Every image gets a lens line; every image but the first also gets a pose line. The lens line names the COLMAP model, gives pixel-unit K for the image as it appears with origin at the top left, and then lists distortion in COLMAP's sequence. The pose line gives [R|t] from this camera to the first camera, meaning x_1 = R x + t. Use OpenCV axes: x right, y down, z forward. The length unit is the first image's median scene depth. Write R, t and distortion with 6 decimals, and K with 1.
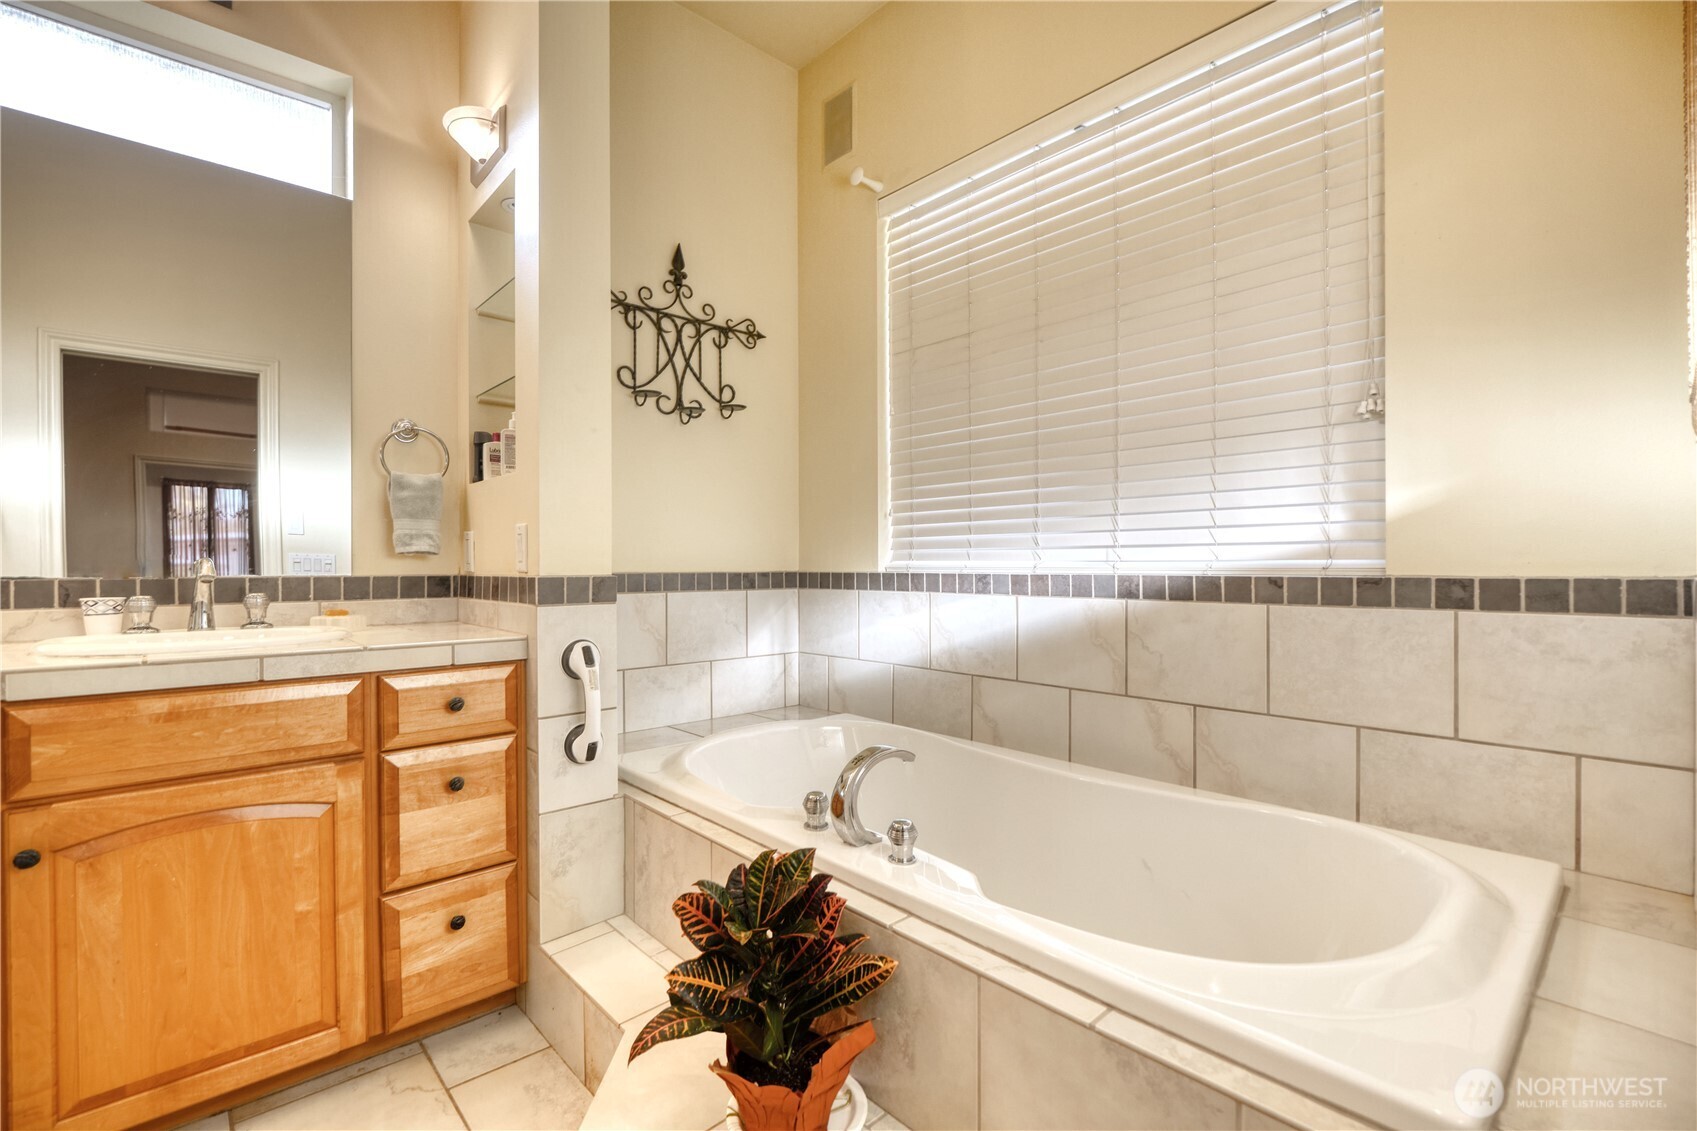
lens RADIAL K [[766.4, 0, 841.6], [0, 766.4, 566.7], [0, 0, 1]] dist [-0.007871, -0.000115]
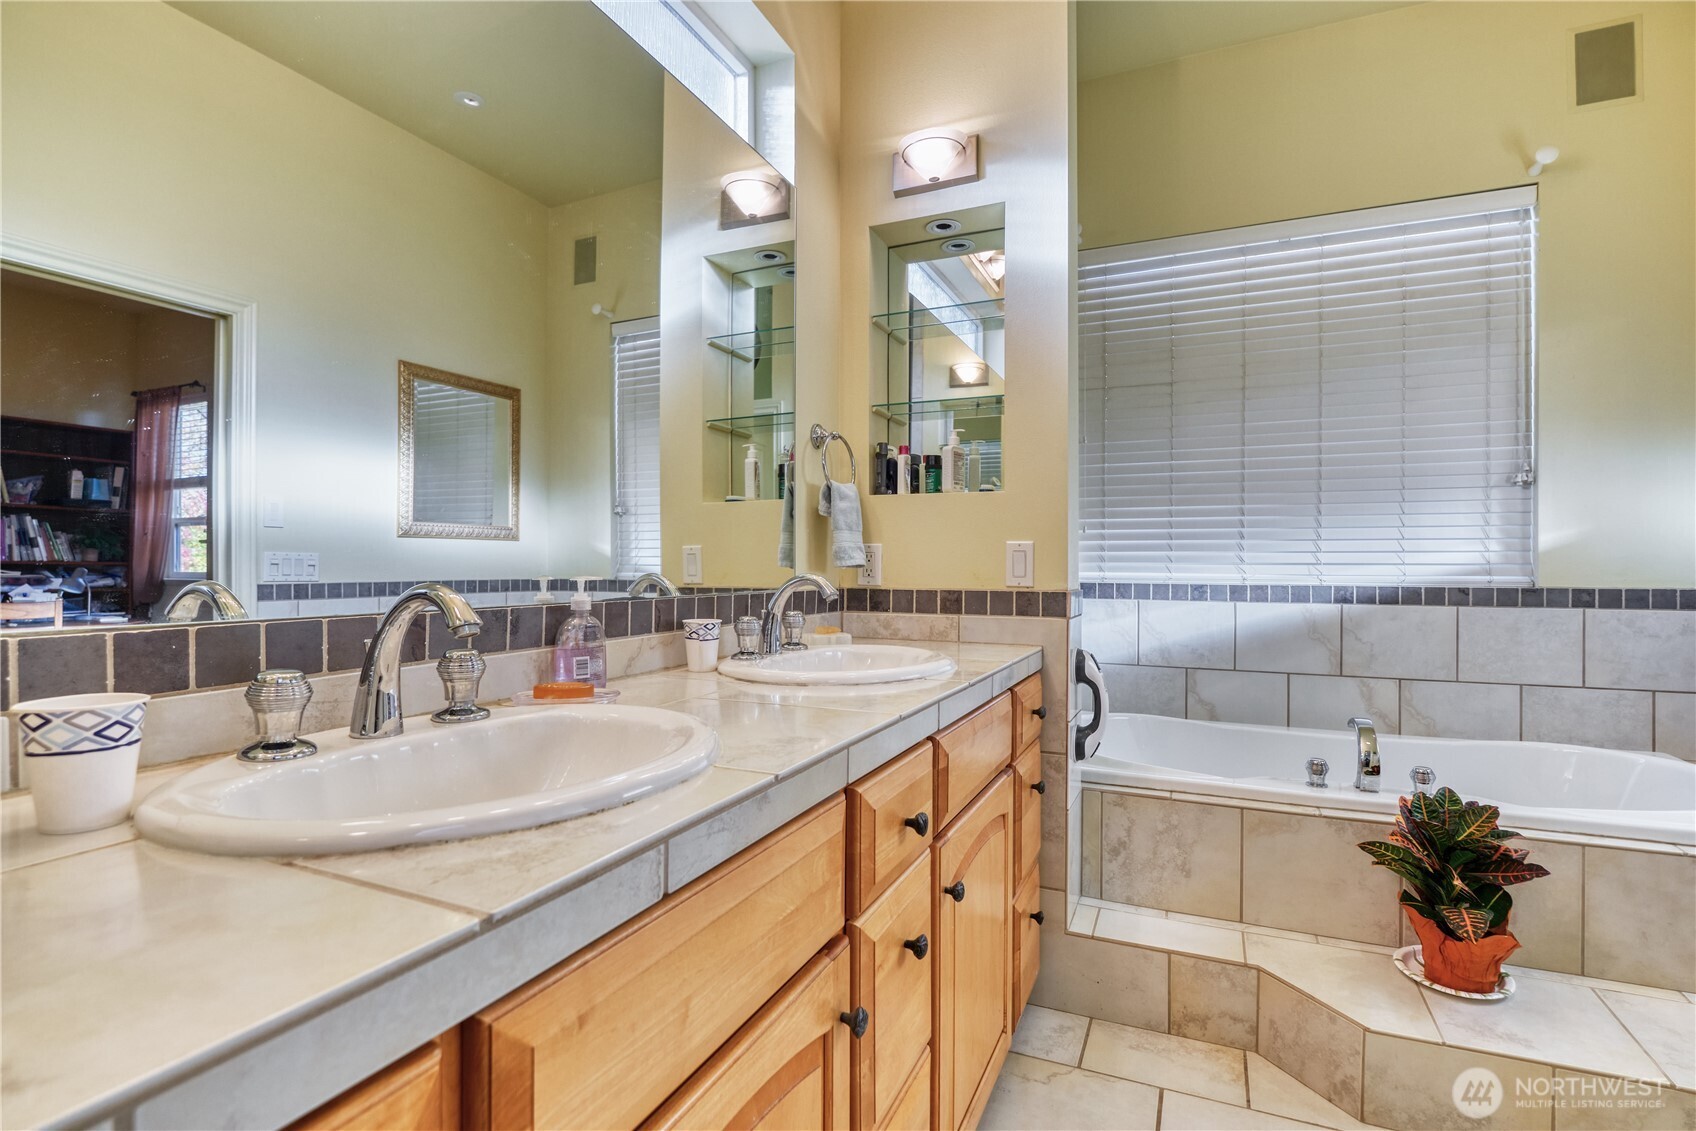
lens RADIAL K [[825.4, 0, 849.8], [0, 825.4, 565.9], [0, 0, 1]] dist [-0.004512, 0.000276]
pose [[0.902470, 0.006563, 0.430702, -1.146747], [-0.005508, 0.999978, -0.003696, -0.015505], [-0.430717, 0.000963, 0.902487, 0.075036]]
